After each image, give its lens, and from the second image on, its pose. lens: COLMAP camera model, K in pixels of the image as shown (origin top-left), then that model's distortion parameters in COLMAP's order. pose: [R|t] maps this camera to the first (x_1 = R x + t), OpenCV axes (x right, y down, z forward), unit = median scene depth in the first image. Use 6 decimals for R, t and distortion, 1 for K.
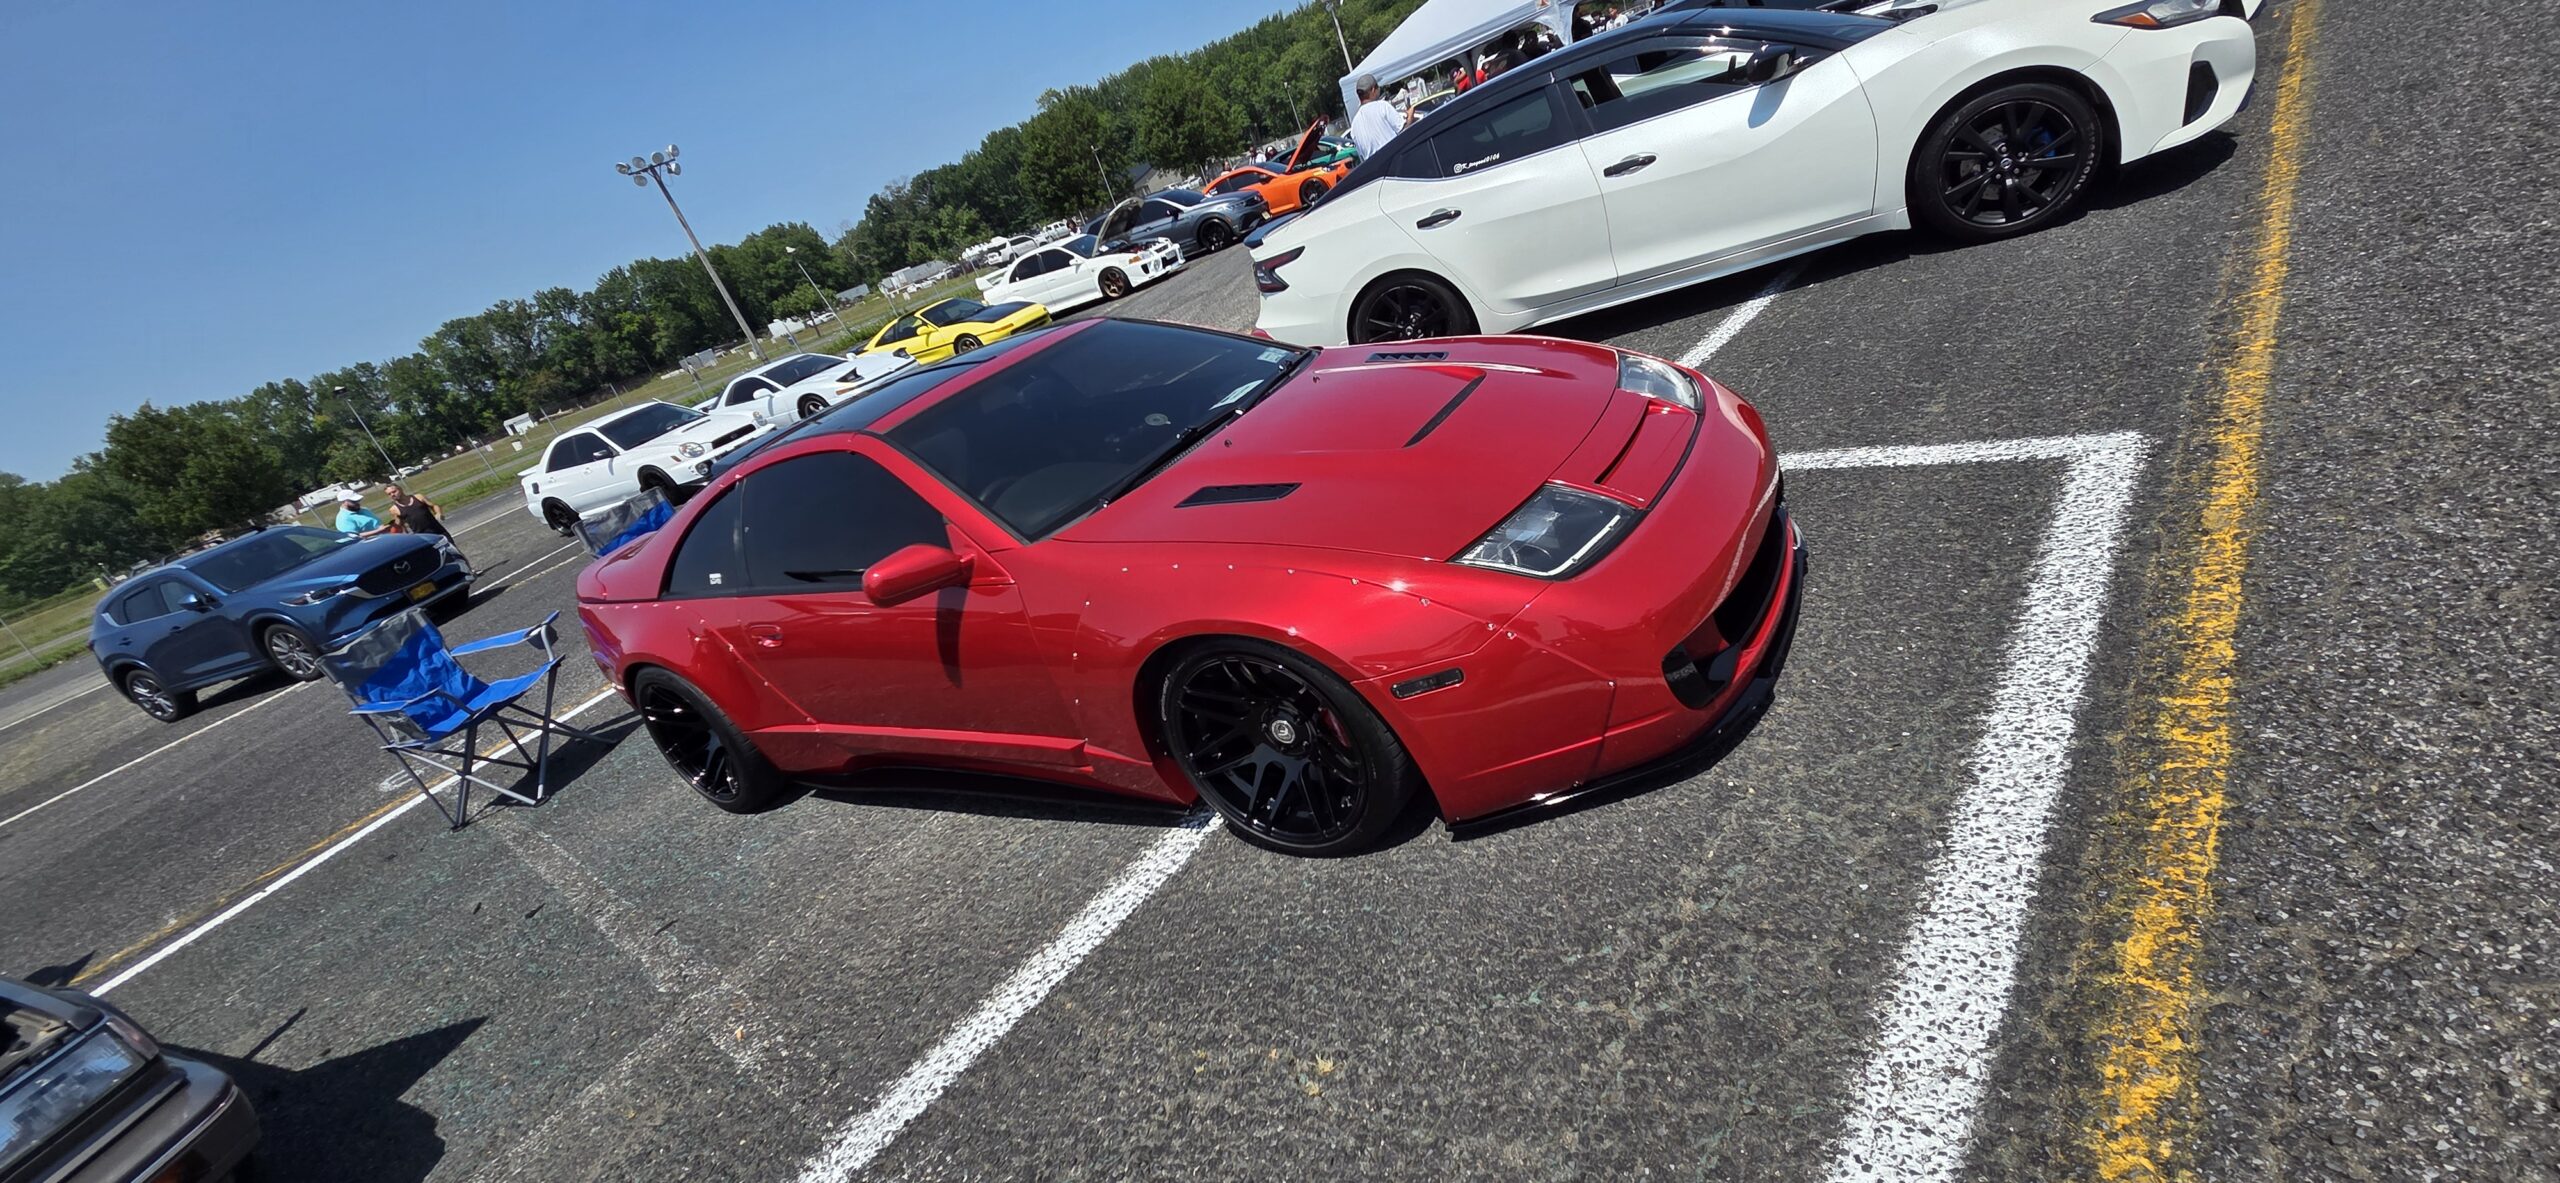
lens RADIAL K [[1051.4, 0, 1276.0], [0, 1051.4, 596.6], [0, 0, 1]] dist [0.006446, -0.001823]
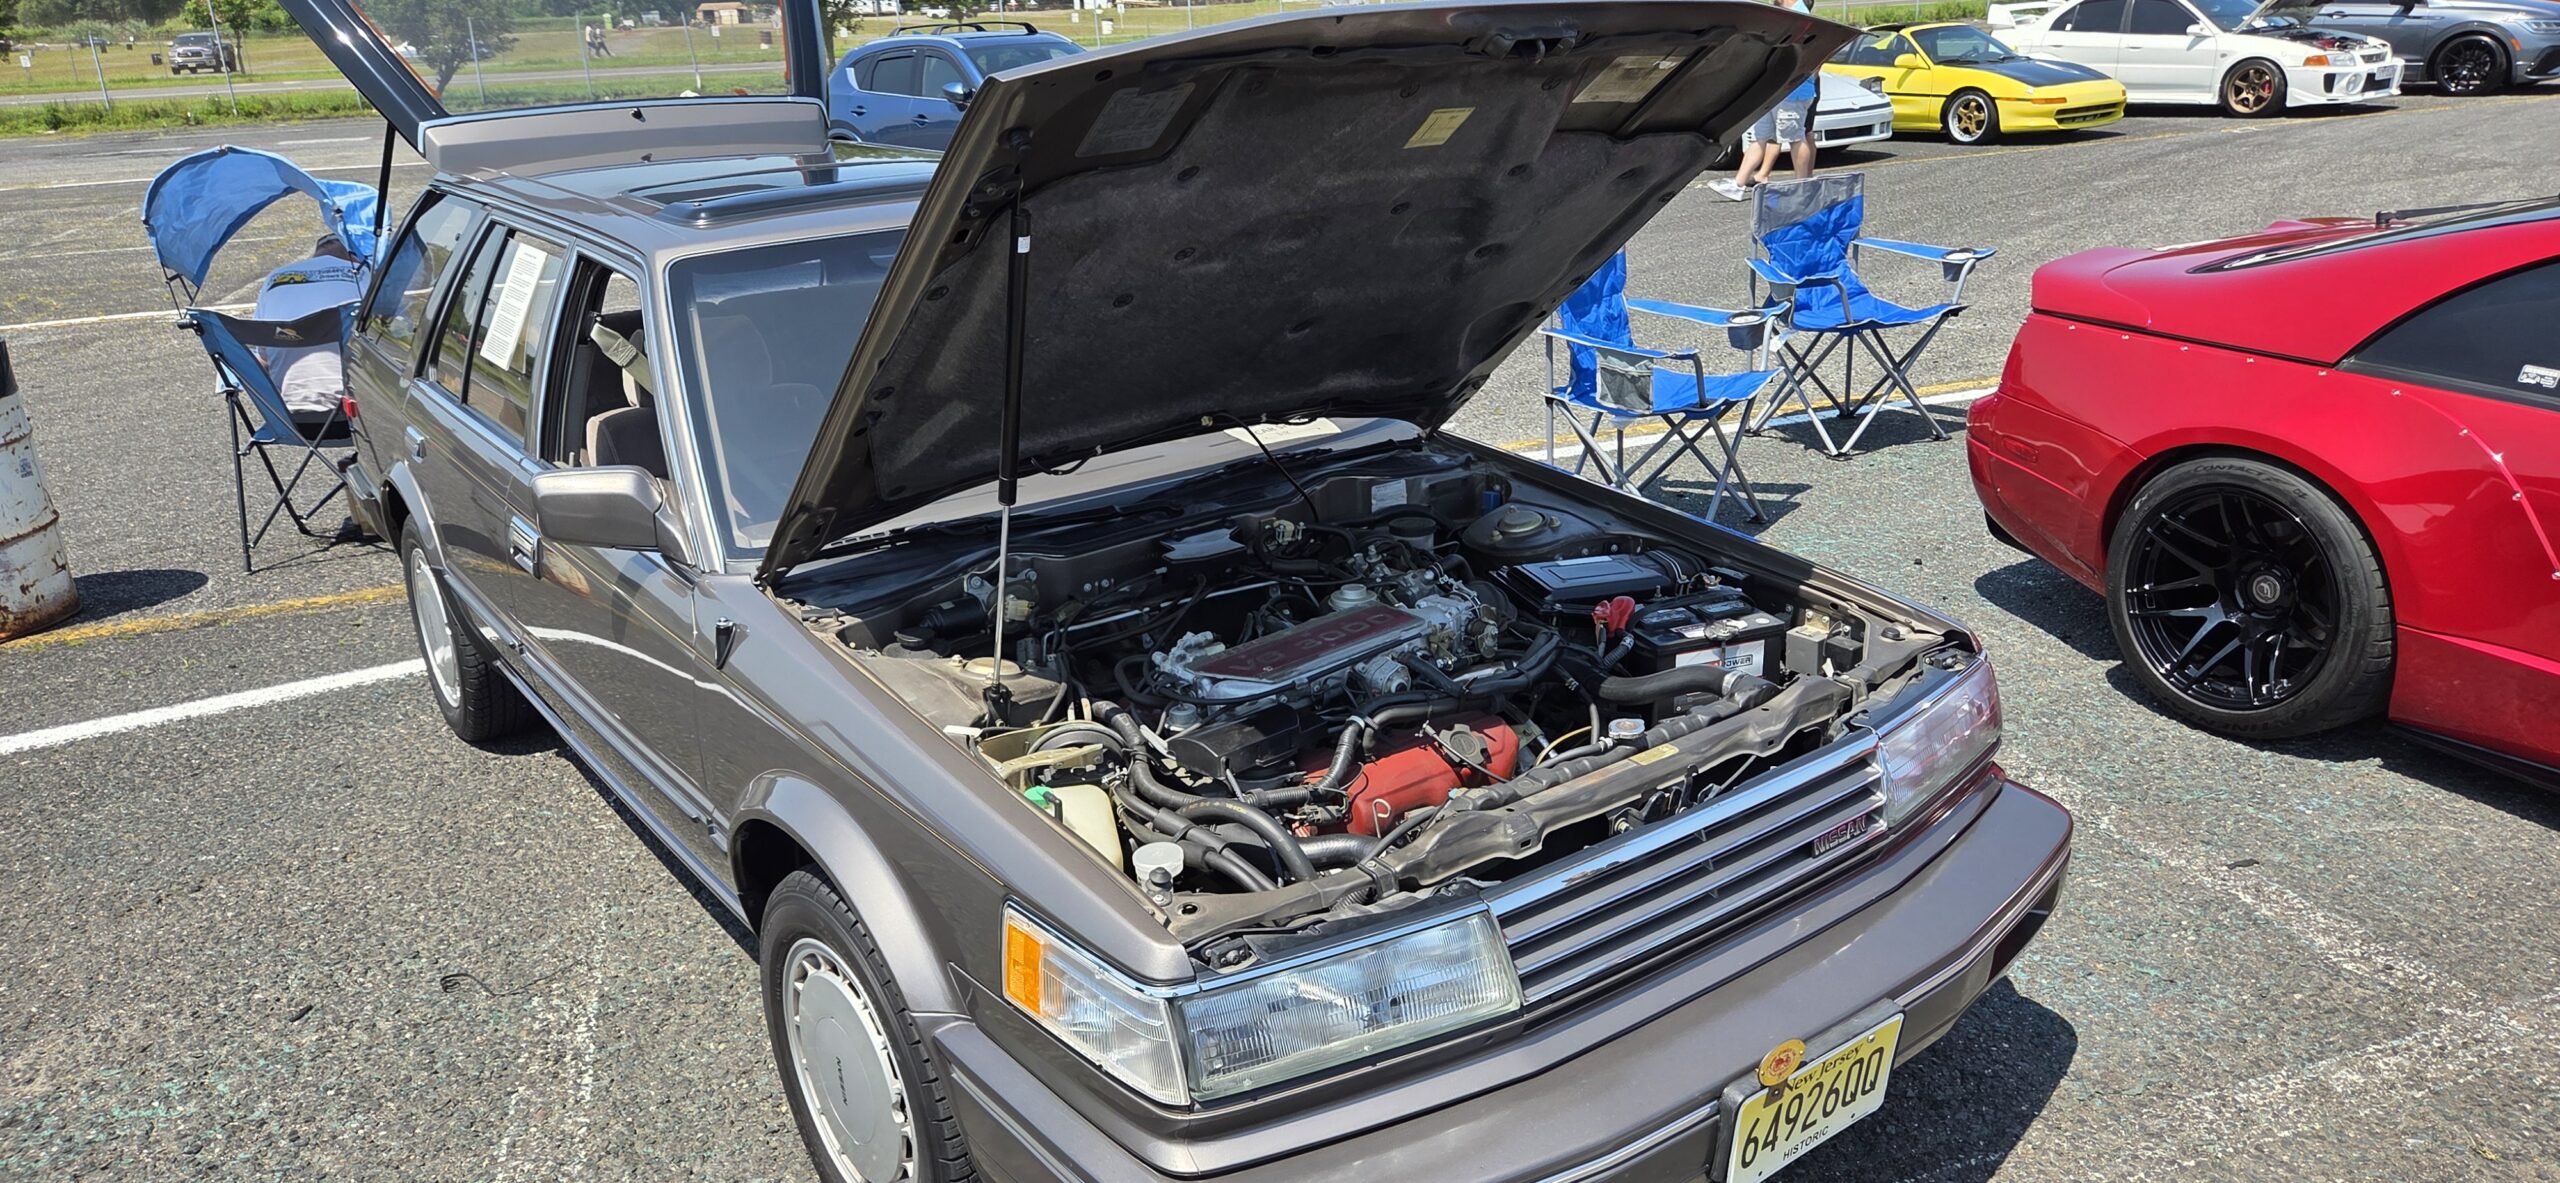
lens RADIAL K [[1711.5, 0, 1247.5], [0, 1711.5, 618.4], [0, 0, 1]] dist [0.068953, -0.063267]
pose [[0.815302, 0.443769, -0.371957, -0.108293], [-0.424638, 0.894945, 0.136952, 0.042708], [0.393656, 0.046290, 0.918092, -0.024768]]
